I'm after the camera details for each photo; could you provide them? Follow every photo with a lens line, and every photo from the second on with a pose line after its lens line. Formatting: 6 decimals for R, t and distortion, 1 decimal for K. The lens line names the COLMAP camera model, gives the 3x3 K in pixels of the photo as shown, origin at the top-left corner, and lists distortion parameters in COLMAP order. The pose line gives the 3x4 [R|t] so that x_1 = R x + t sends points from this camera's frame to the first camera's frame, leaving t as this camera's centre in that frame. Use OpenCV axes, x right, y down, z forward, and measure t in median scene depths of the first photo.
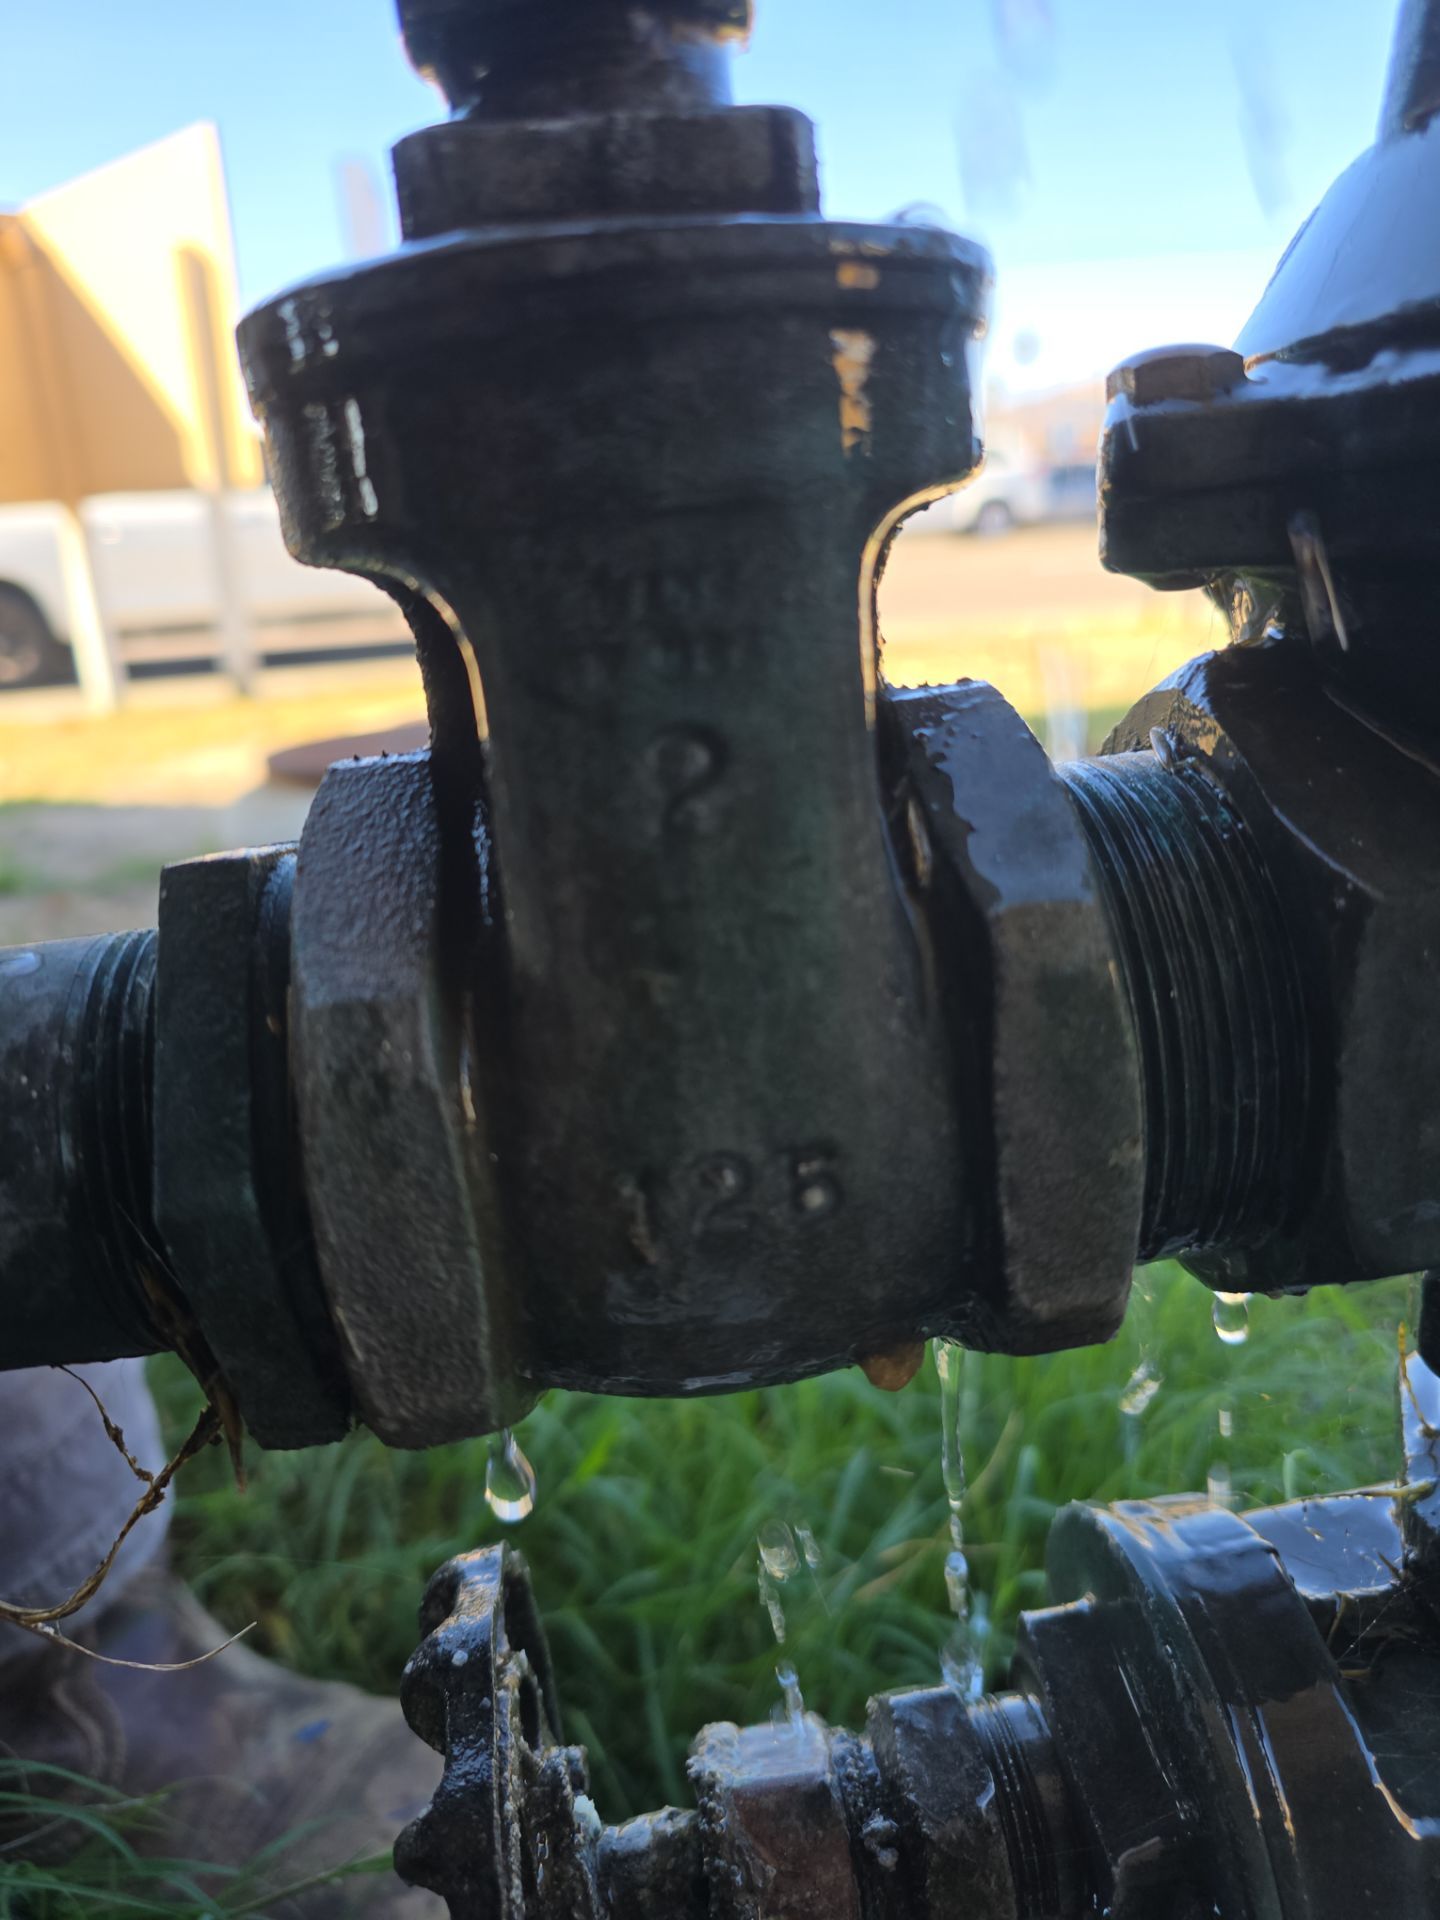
lens RADIAL K [[1383.5, 0, 702.3], [0, 1383.5, 928.6], [0, 0, 1]] dist [-0.011340, -0.010294]
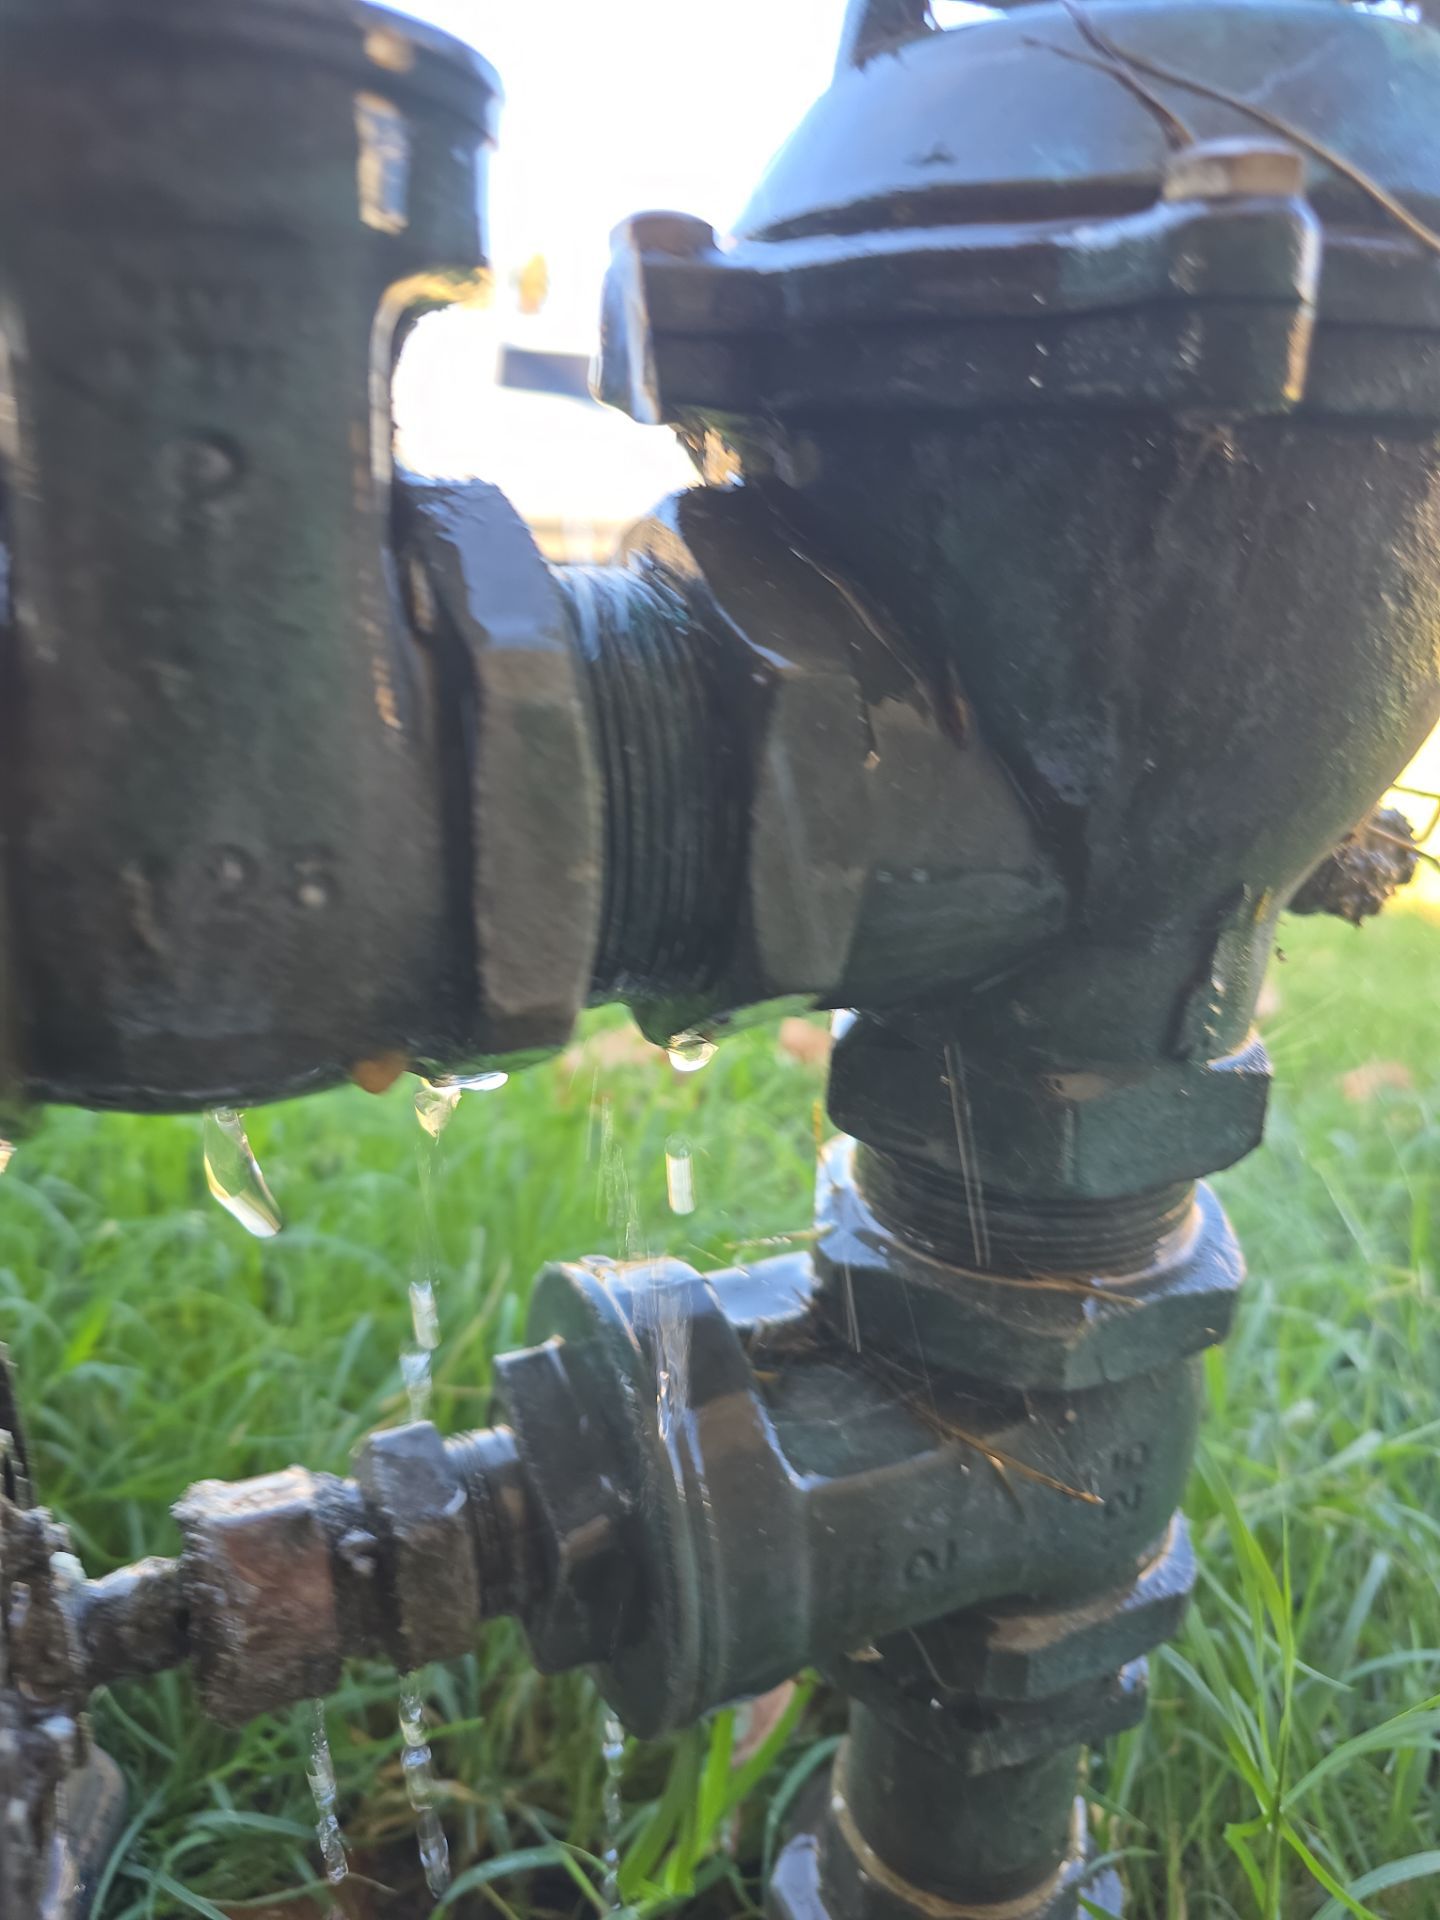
lens RADIAL K [[1391.6, 0, 720.0], [0, 1391.6, 960.0], [0, 0, 1]] dist [0.039037, -0.099078]
pose [[0.942316, 0.037631, 0.332602, 0.016773], [-0.051694, 0.998100, 0.033532, 0.176201], [-0.330708, -0.048791, 0.942471, -0.170585]]
